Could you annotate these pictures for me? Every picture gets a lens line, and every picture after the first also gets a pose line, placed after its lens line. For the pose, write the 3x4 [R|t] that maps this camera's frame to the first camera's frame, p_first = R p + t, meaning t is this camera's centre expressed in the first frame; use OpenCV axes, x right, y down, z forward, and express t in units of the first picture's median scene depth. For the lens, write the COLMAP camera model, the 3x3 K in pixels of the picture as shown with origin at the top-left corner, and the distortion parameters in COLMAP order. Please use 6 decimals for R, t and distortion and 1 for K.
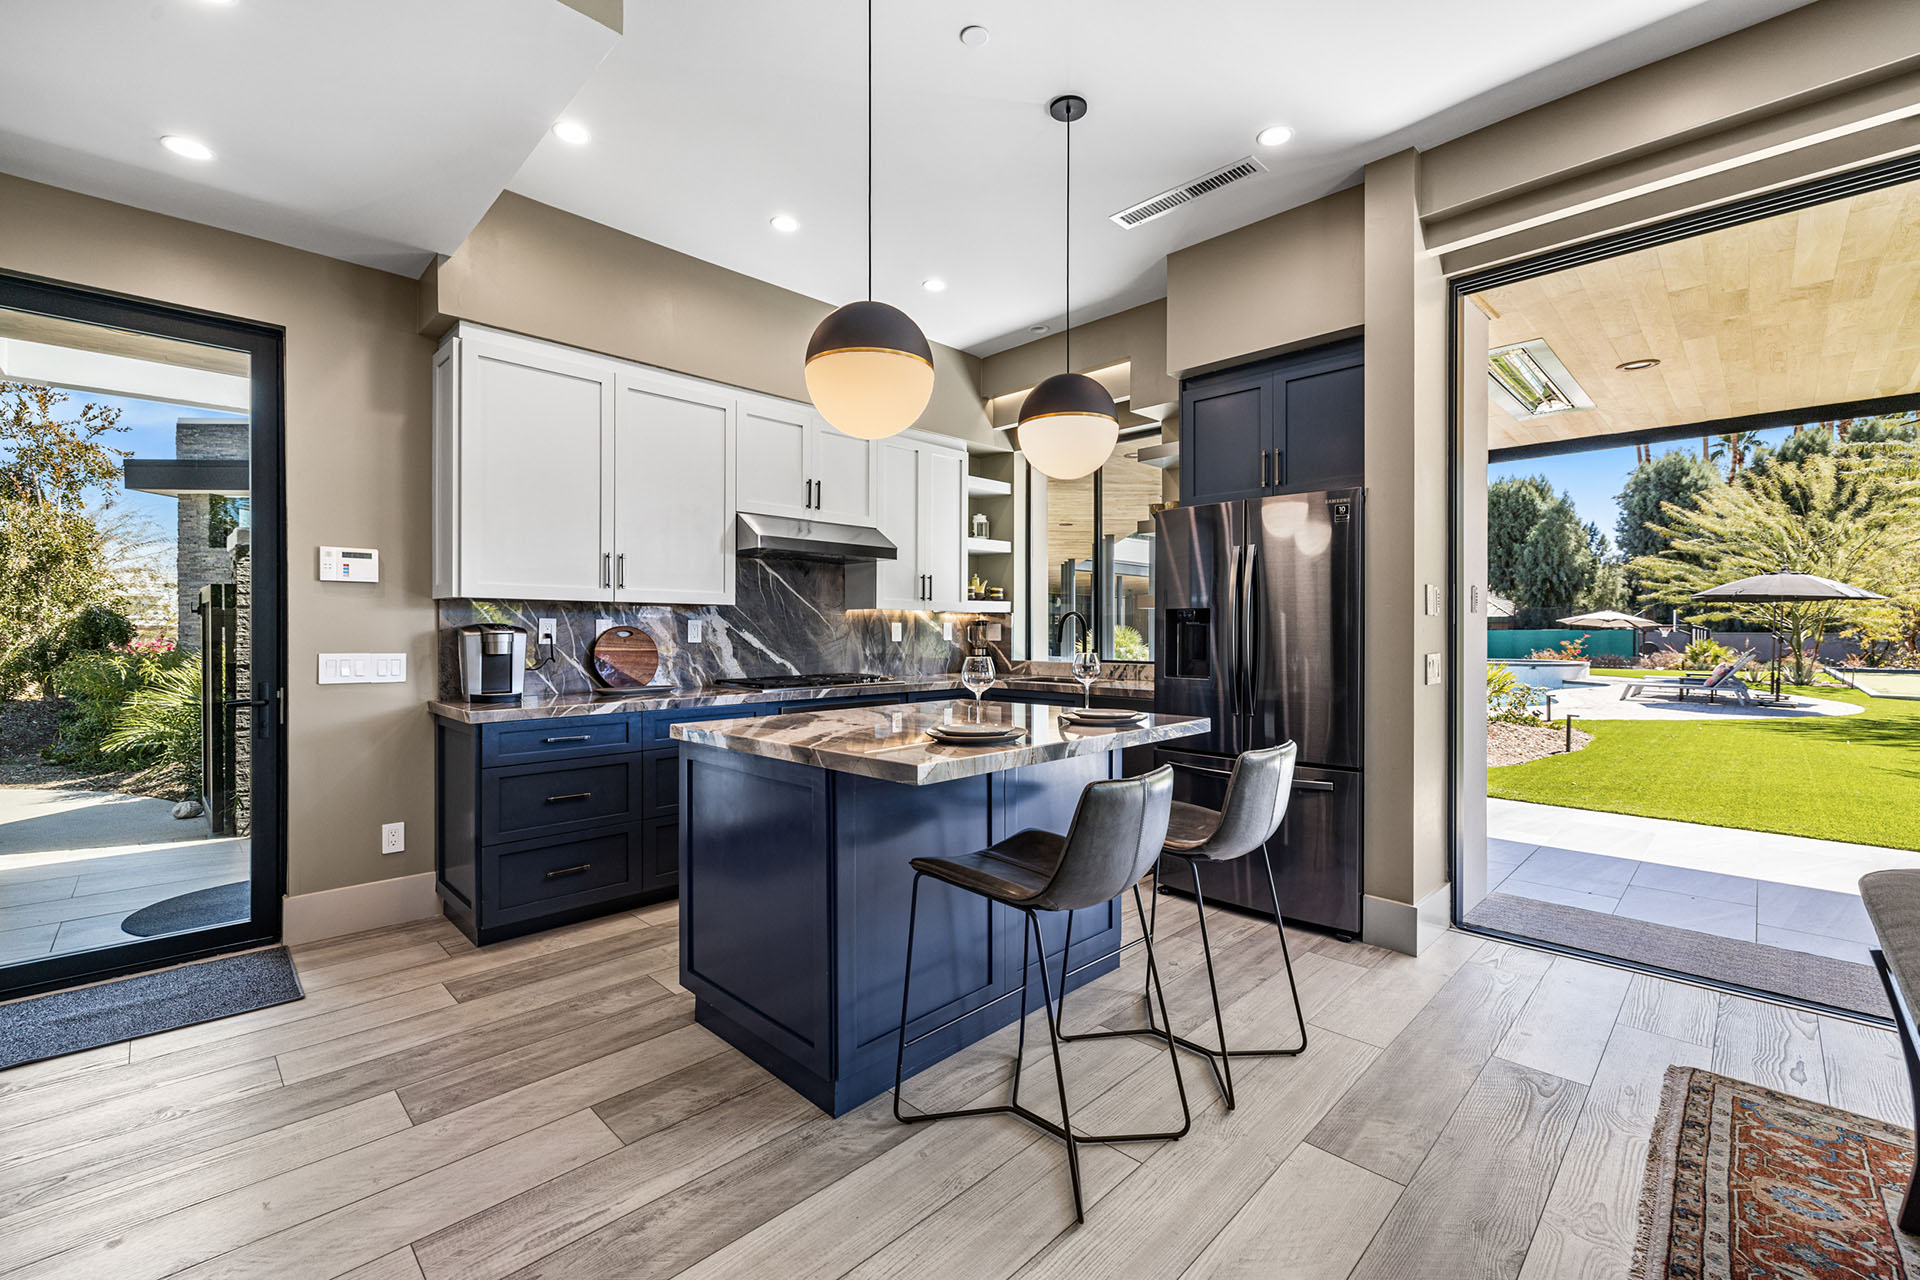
lens RADIAL K [[807.8, 0, 961.4], [0, 807.8, 631.8], [0, 0, 1]] dist [-0.001751, -0.000006]
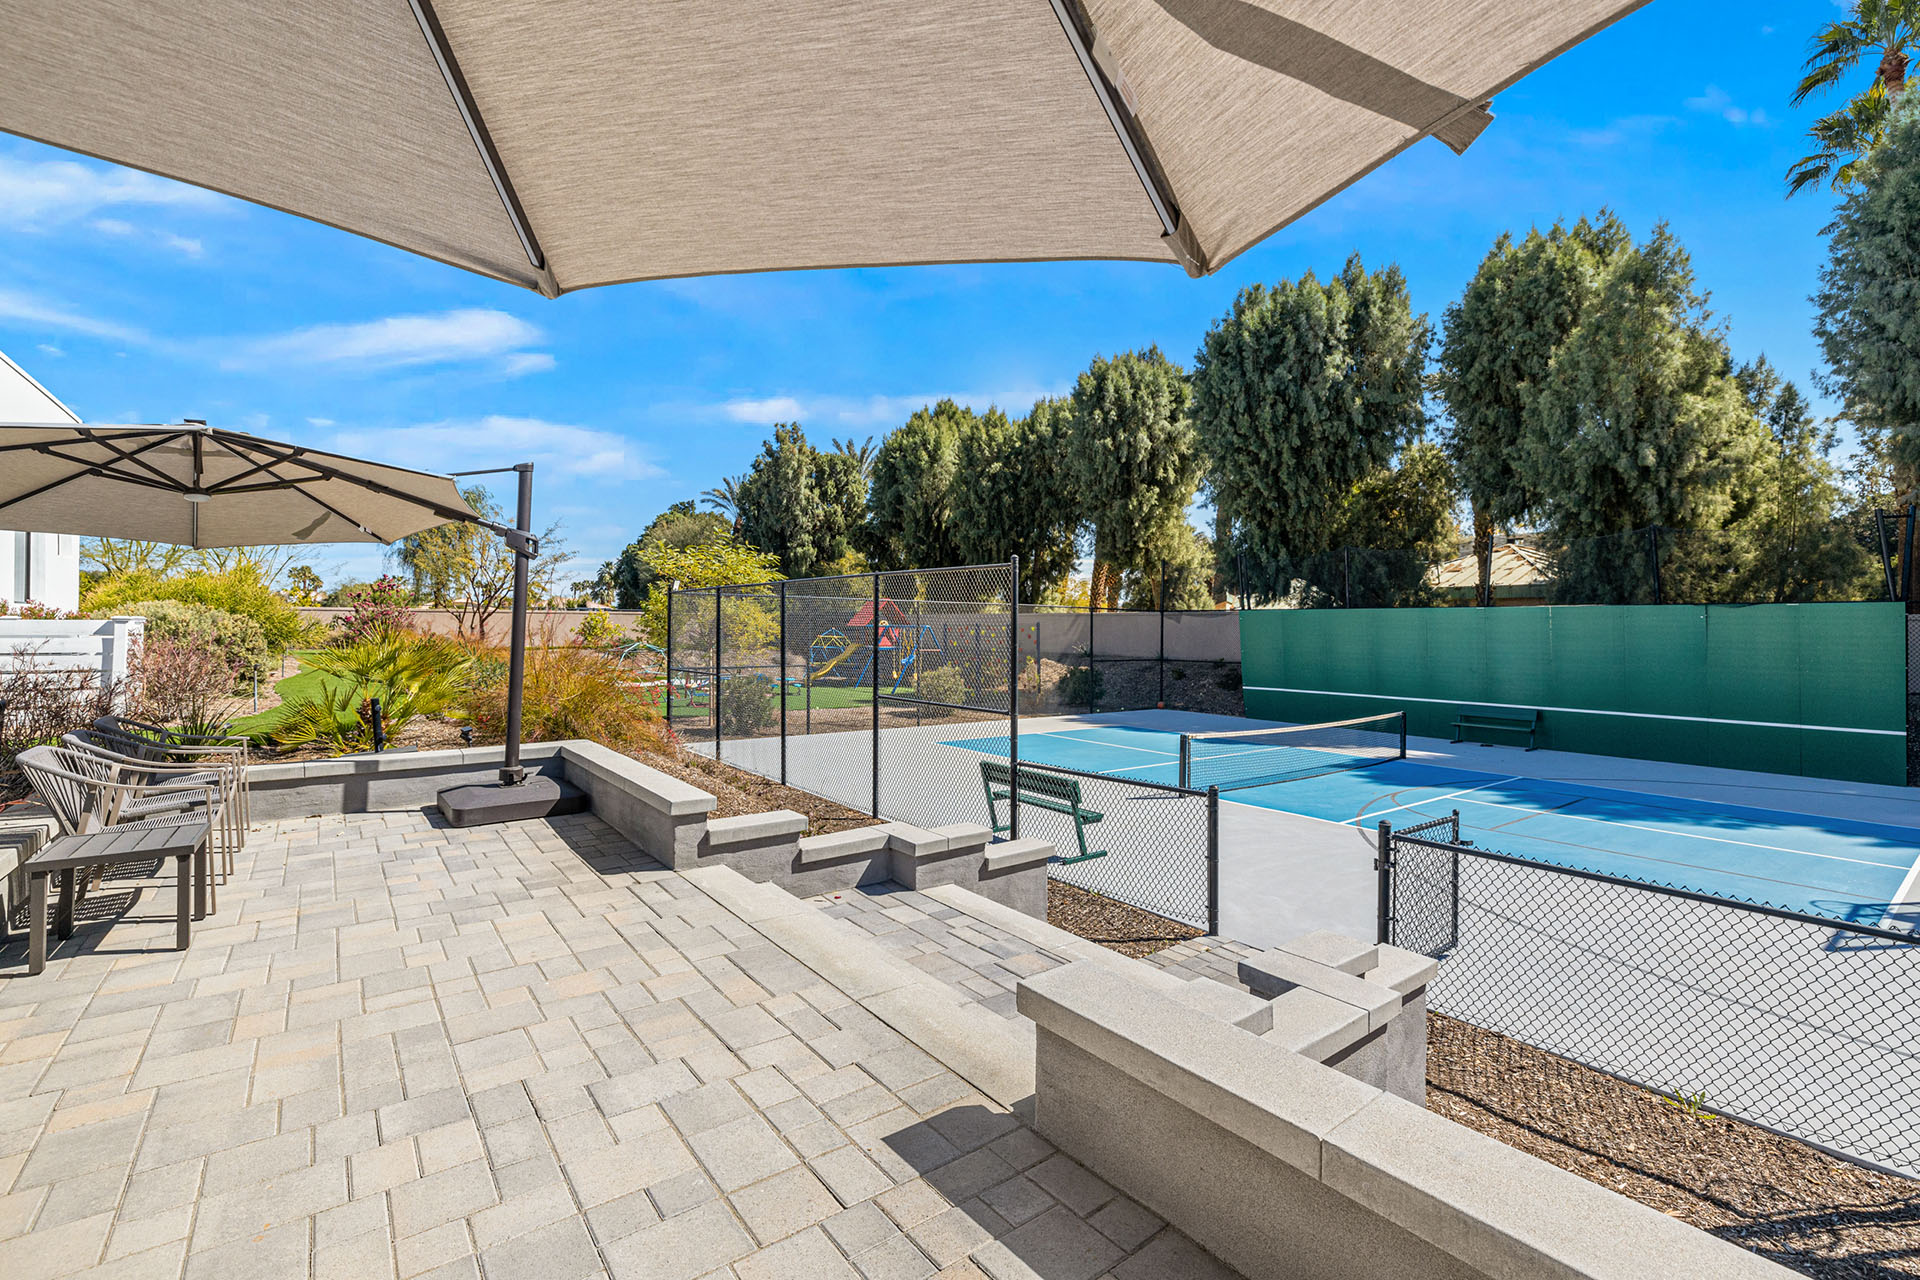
lens RADIAL K [[807.8, 0, 961.4], [0, 807.8, 631.8], [0, 0, 1]] dist [-0.001751, -0.000006]
pose [[0.990445, 0.010437, -0.137515, 4.210199], [-0.010026, 0.999943, 0.003683, 0.080173], [0.137546, -0.002269, 0.990493, 5.162468]]
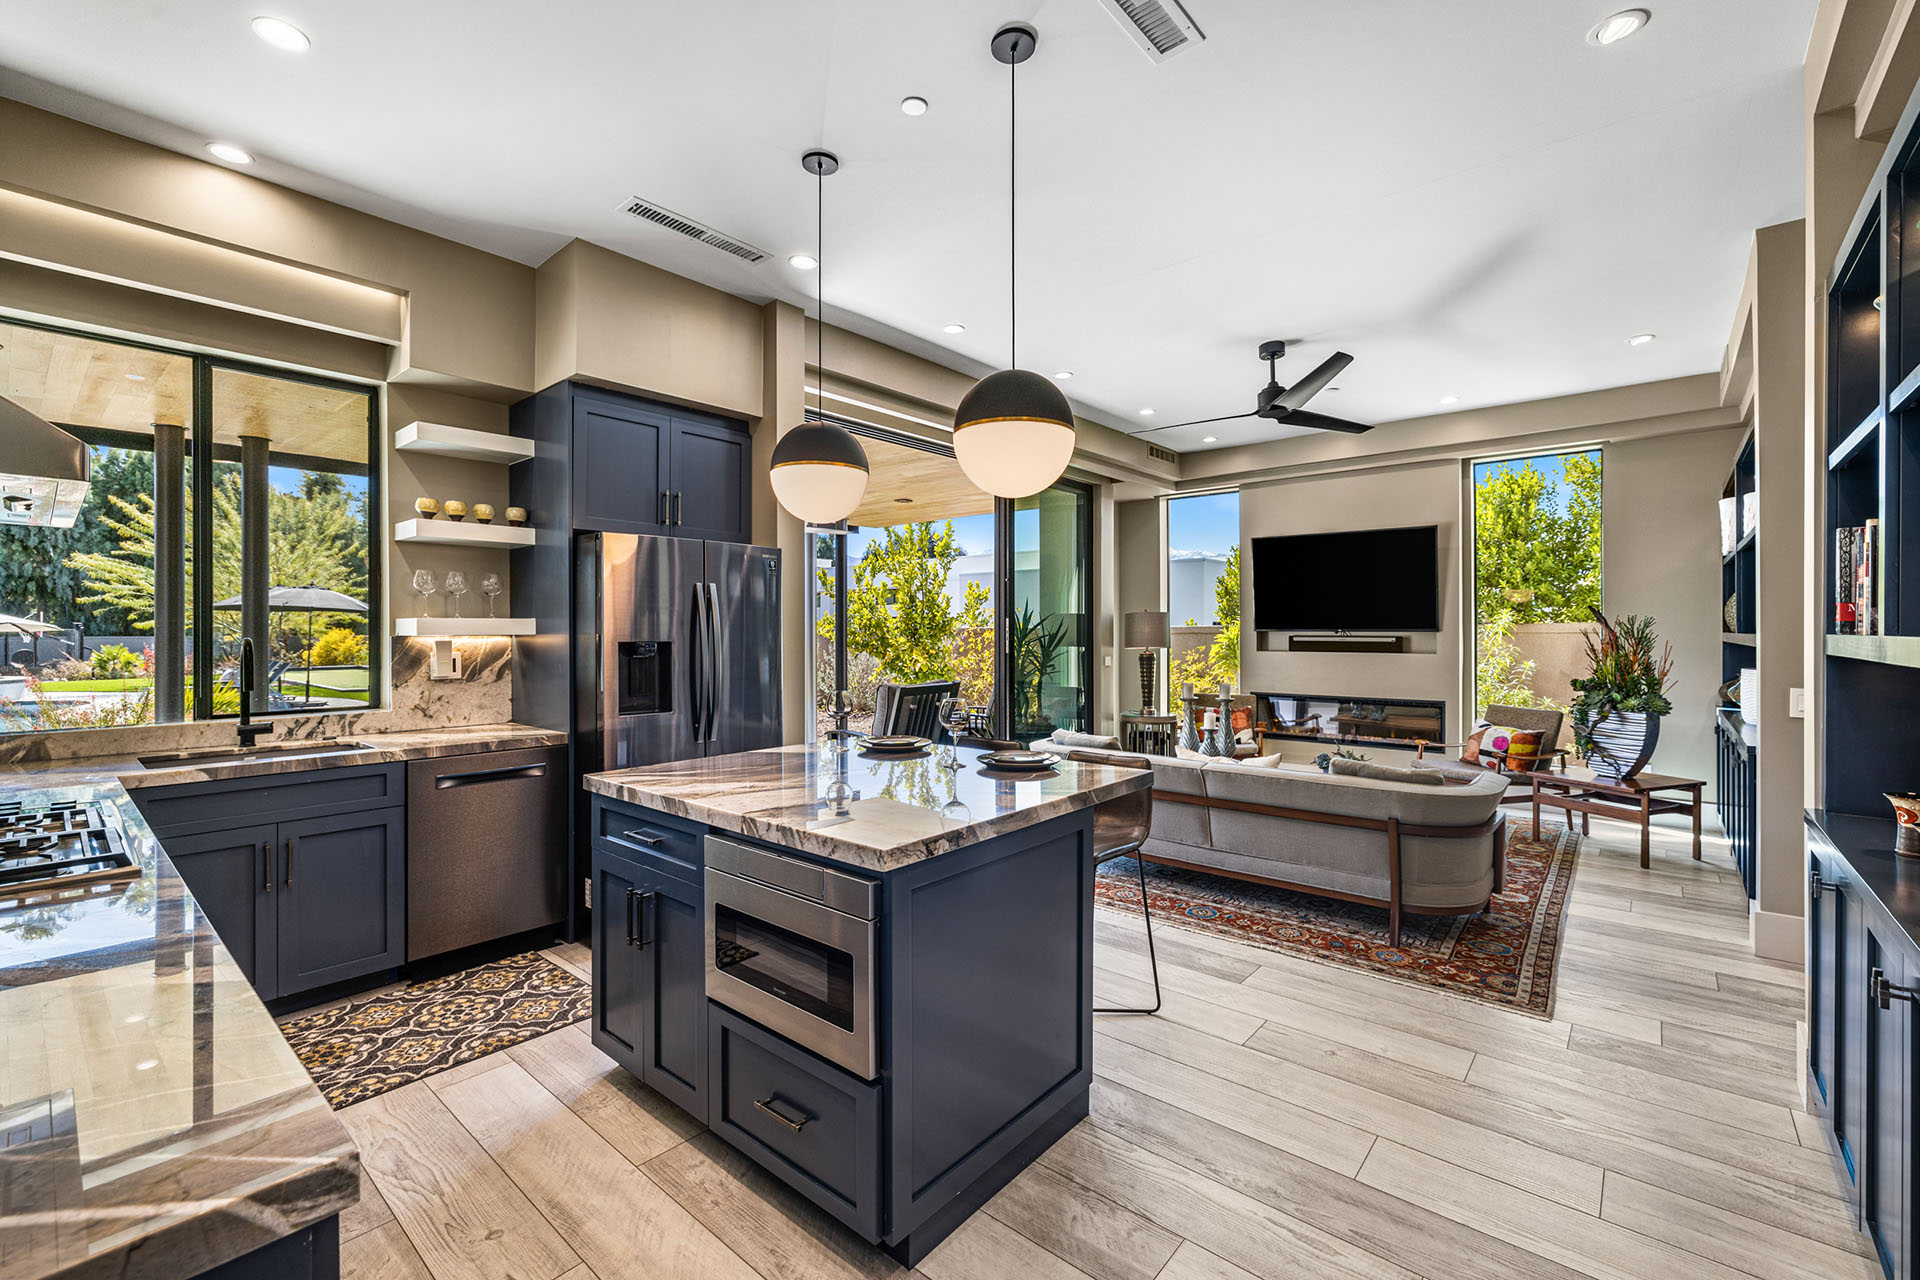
lens RADIAL K [[807.8, 0, 961.4], [0, 807.8, 631.8], [0, 0, 1]] dist [-0.001751, -0.000006]
pose [[-0.075159, -0.001002, 0.997171, -0.428484], [0.002508, 0.999996, 0.001194, -0.024569], [-0.997168, 0.002591, -0.075156, 0.426077]]
